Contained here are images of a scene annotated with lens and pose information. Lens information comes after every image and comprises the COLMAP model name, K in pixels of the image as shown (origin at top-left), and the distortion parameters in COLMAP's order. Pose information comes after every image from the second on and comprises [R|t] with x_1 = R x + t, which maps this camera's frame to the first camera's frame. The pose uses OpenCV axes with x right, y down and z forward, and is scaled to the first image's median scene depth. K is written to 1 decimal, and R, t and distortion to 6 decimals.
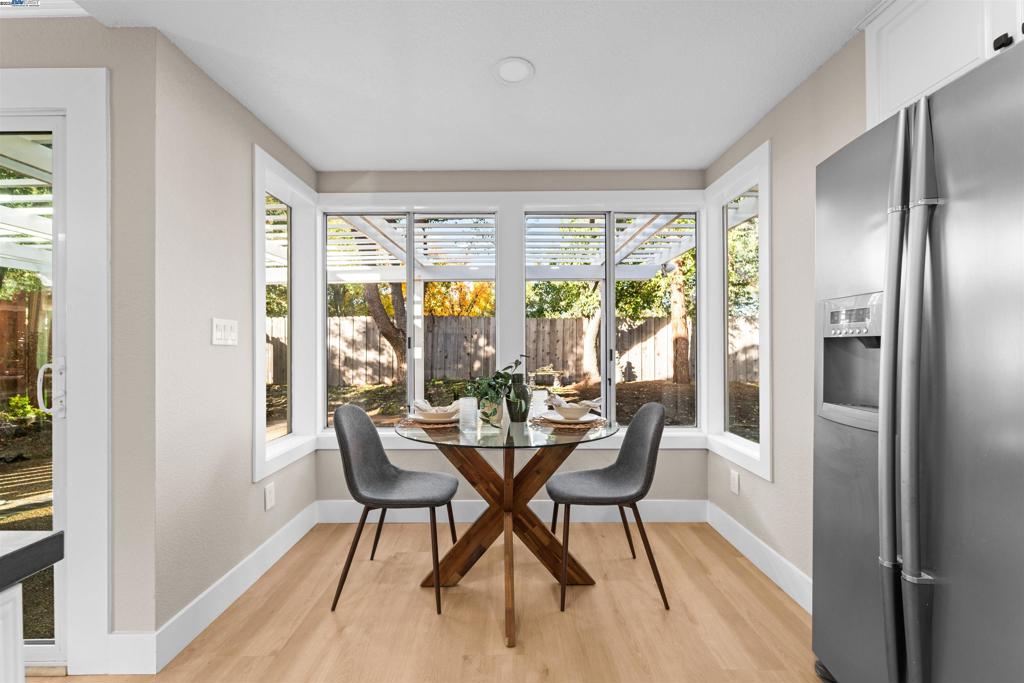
lens RADIAL K [[415.9, 0, 511.5], [0, 415.9, 345.3], [0, 0, 1]] dist [0.002663, -0.002380]
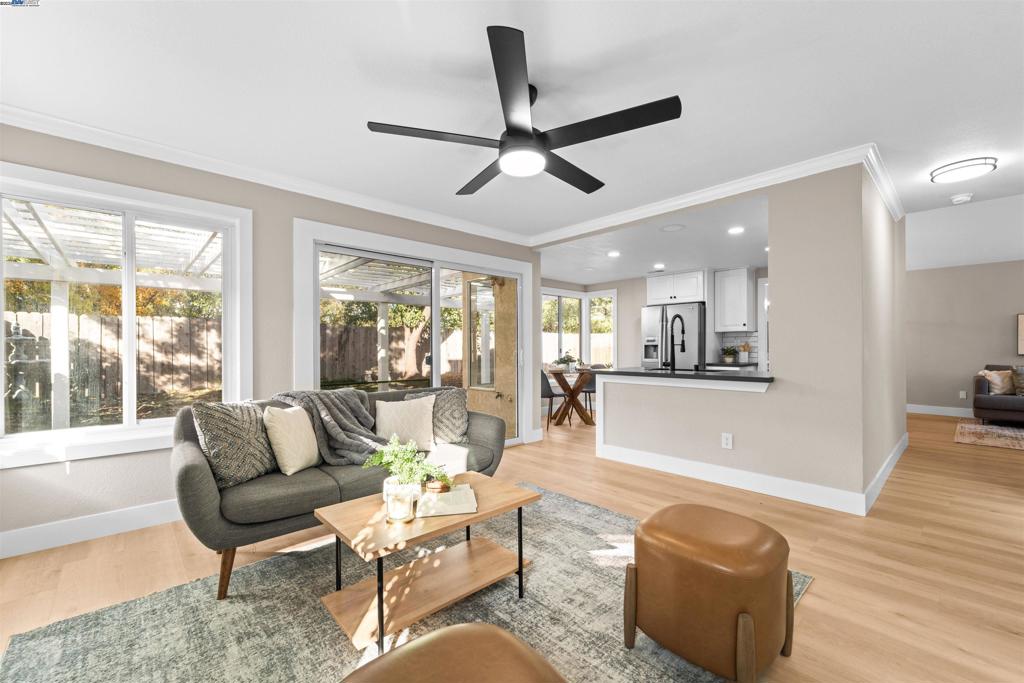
lens RADIAL K [[415.9, 0, 516.2], [0, 415.9, 348.8], [0, 0, 1]] dist [0.002663, -0.002380]
pose [[0.730484, 0.003294, 0.682921, -2.357420], [0.000398, 0.999986, -0.005250, 0.032126], [-0.682929, 0.004107, 0.730473, -0.970004]]
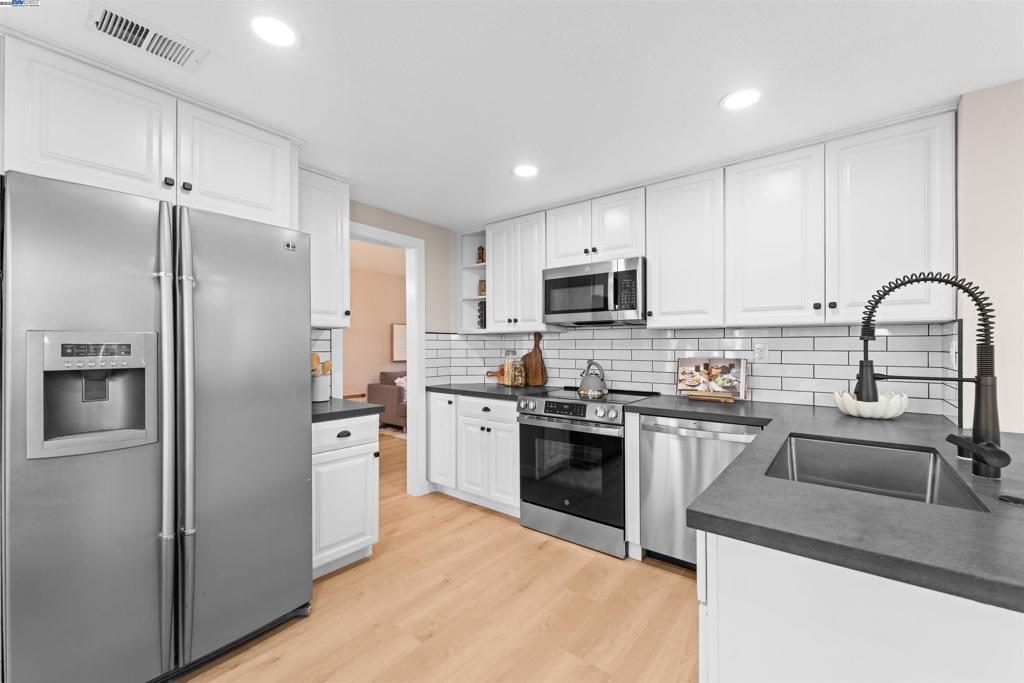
lens RADIAL K [[415.9, 0, 522.4], [0, 415.9, 339.9], [0, 0, 1]] dist [0.002663, -0.002380]
pose [[-0.783035, 0.015440, 0.621785, -0.436798], [0.006947, 0.999847, -0.016080, -0.042781], [-0.621938, -0.008272, -0.783023, 0.702011]]
